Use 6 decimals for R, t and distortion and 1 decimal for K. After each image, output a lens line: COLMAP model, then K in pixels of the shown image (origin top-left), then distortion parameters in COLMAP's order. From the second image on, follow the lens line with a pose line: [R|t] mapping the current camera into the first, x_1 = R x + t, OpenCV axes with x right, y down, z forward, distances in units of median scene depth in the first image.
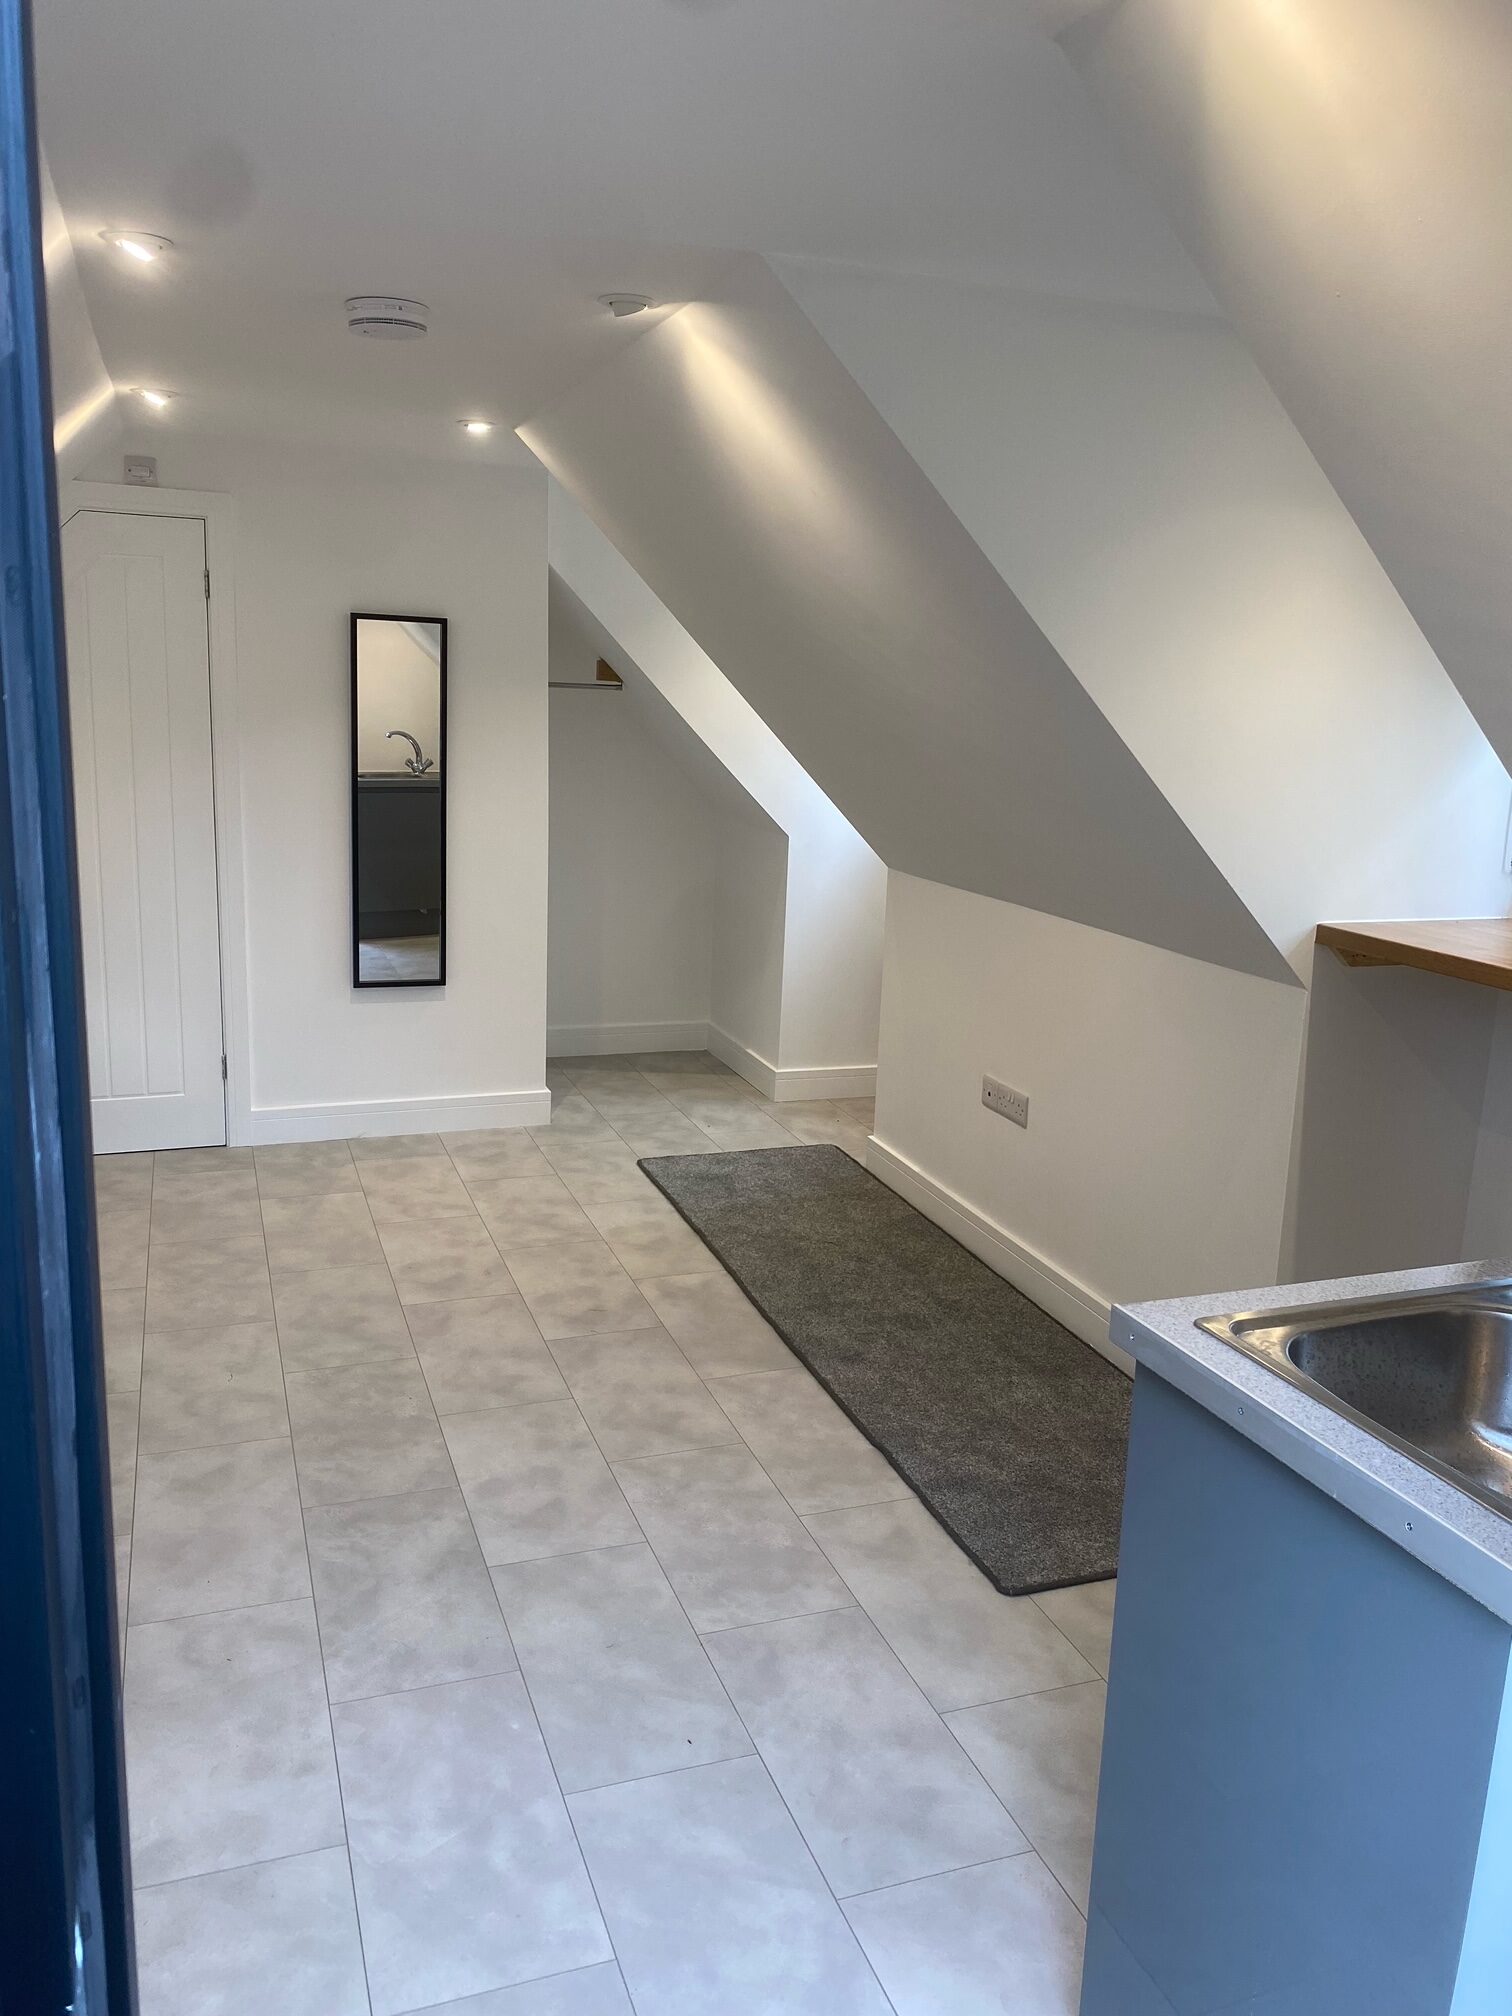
lens RADIAL K [[1508.1, 0, 733.1], [0, 1508.1, 1006.8], [0, 0, 1]] dist [0.031959, -0.058718]
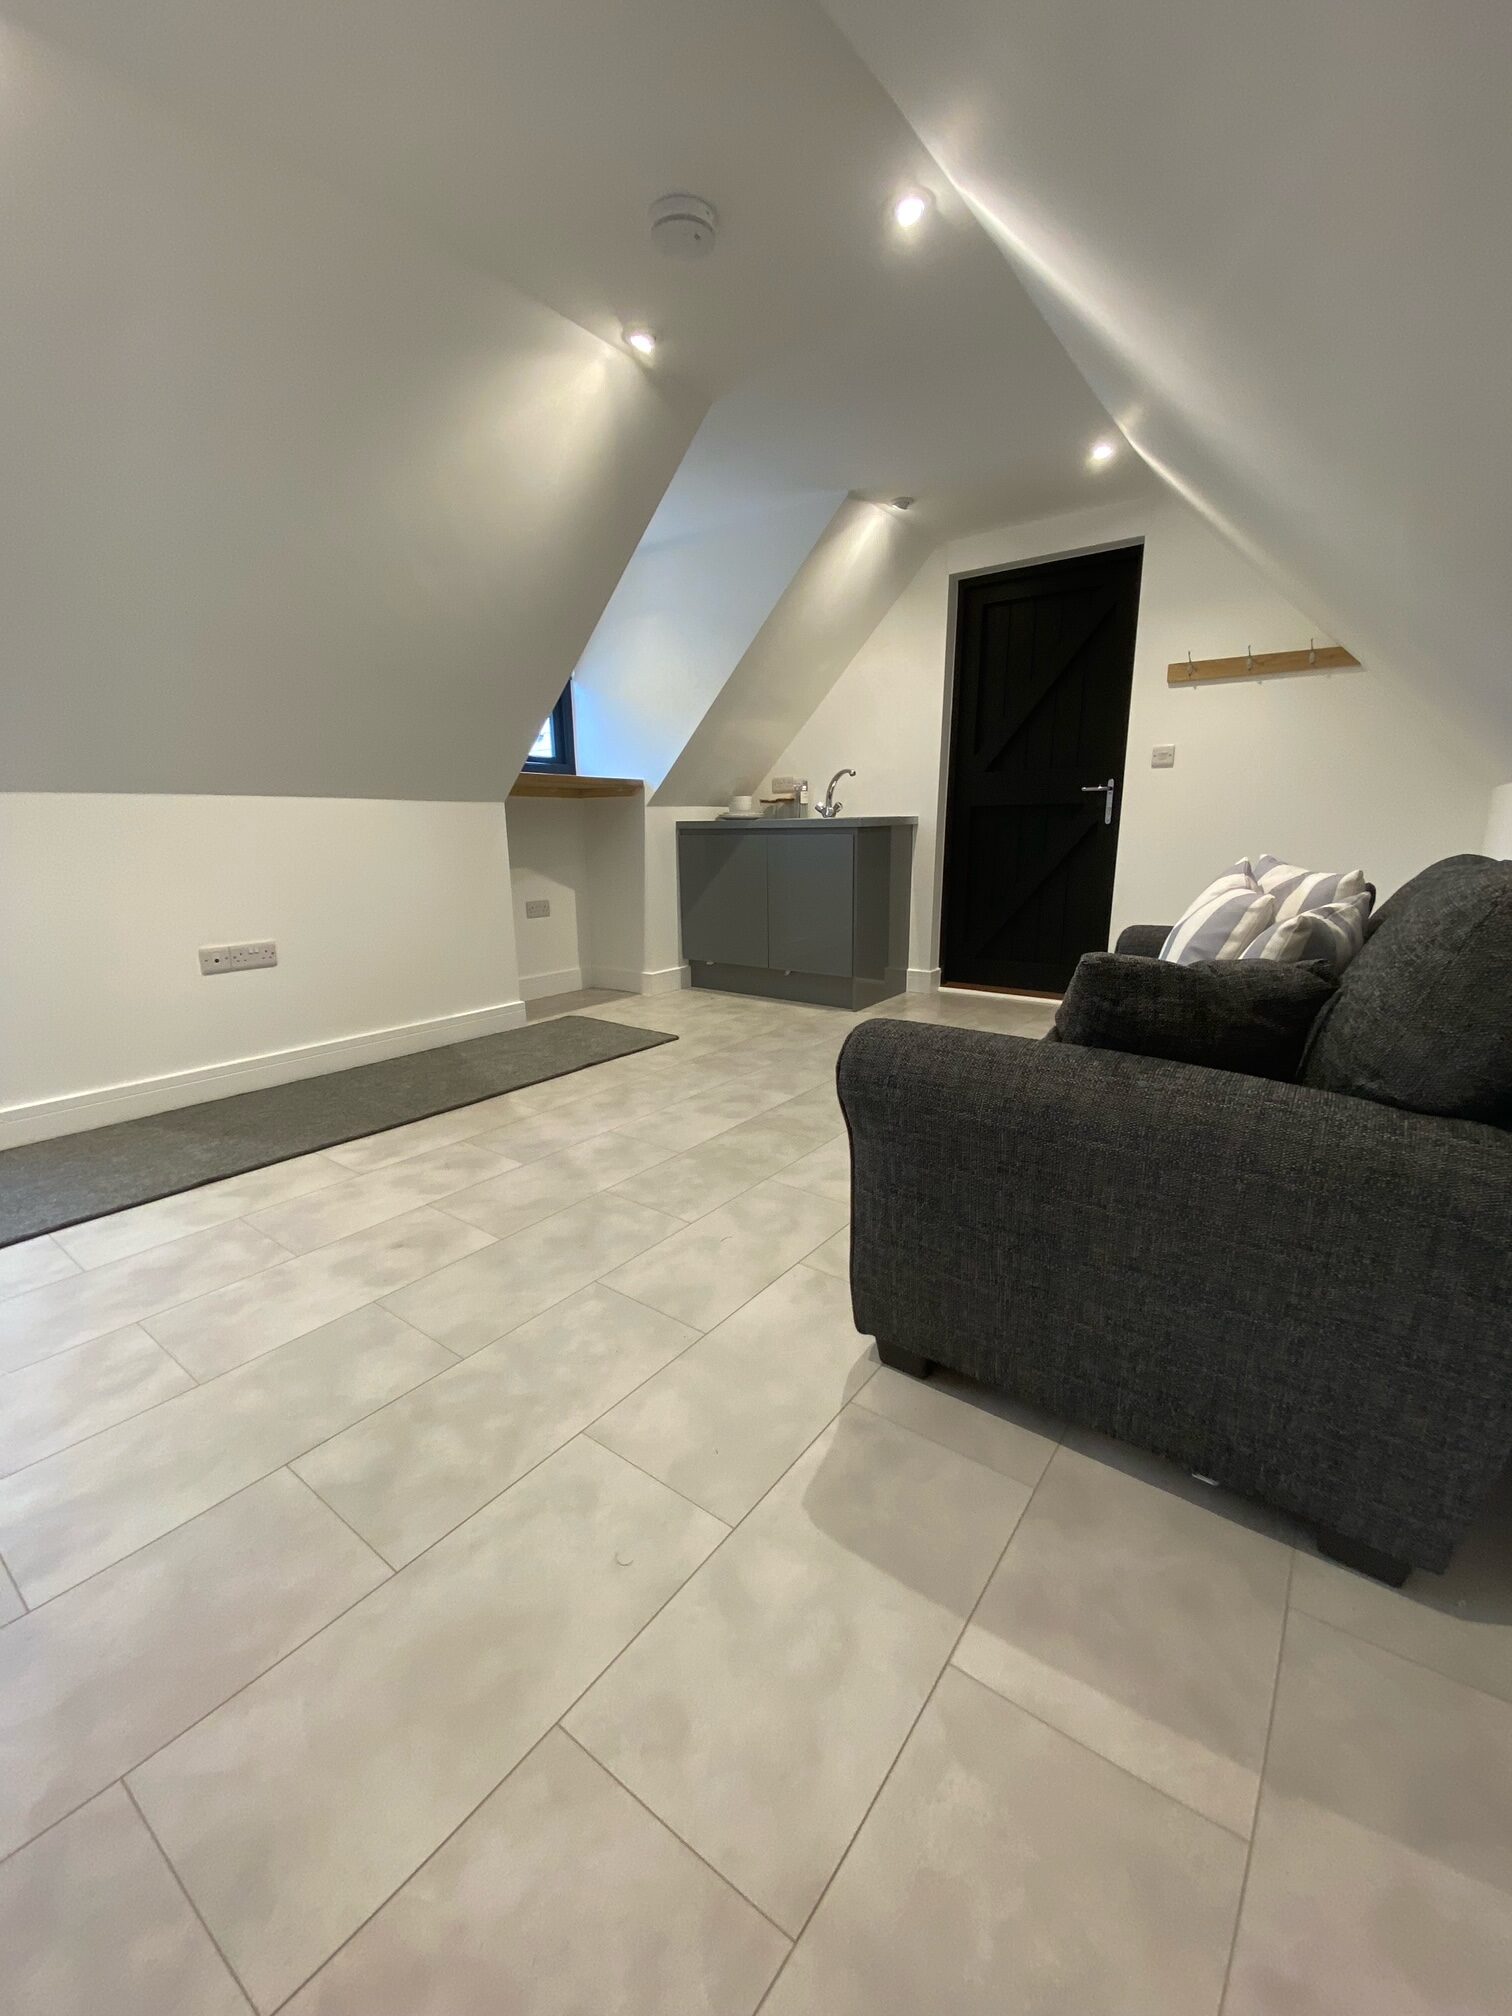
lens RADIAL K [[814.6, 0, 760.6], [0, 814.6, 1004.4], [0, 0, 1]] dist [0.044689, -0.027552]
pose [[-0.557220, -0.206802, 0.804201, -0.638999], [0.168383, 0.920228, 0.353309, -0.074255], [-0.813113, 0.332284, -0.477948, 1.013419]]
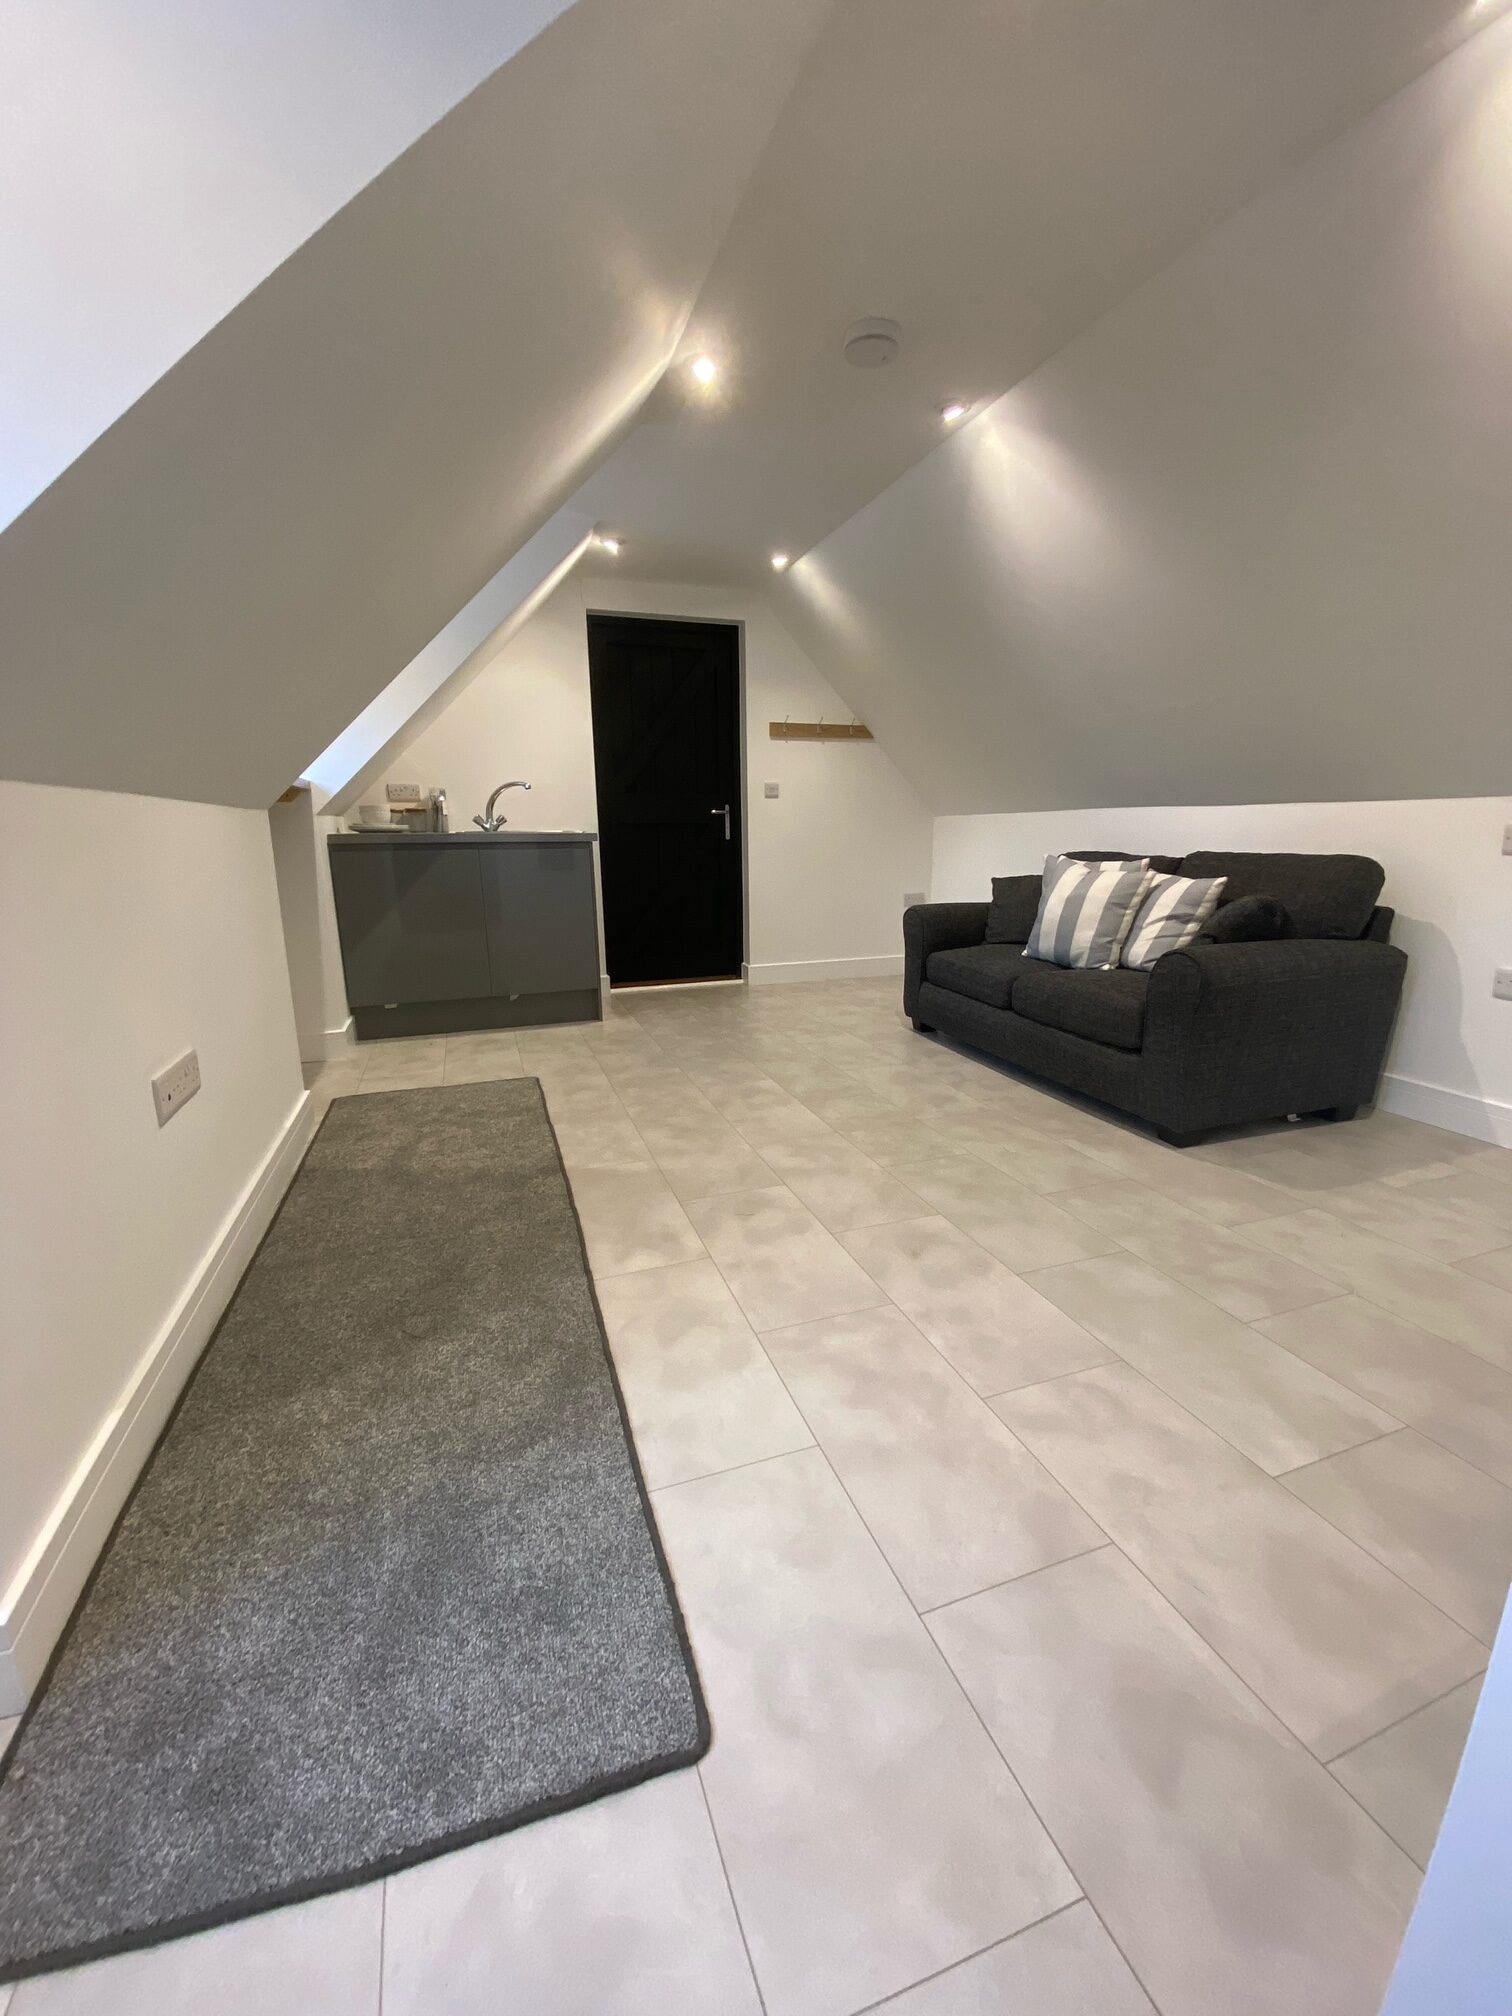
lens RADIAL K [[814.6, 0, 760.6], [0, 814.6, 1004.4], [0, 0, 1]] dist [0.044689, -0.027552]
pose [[-0.999572, -0.021870, -0.019431, -0.083156], [-0.027962, 0.909449, 0.414873, -0.142512], [0.008598, 0.415239, -0.909672, 1.367977]]
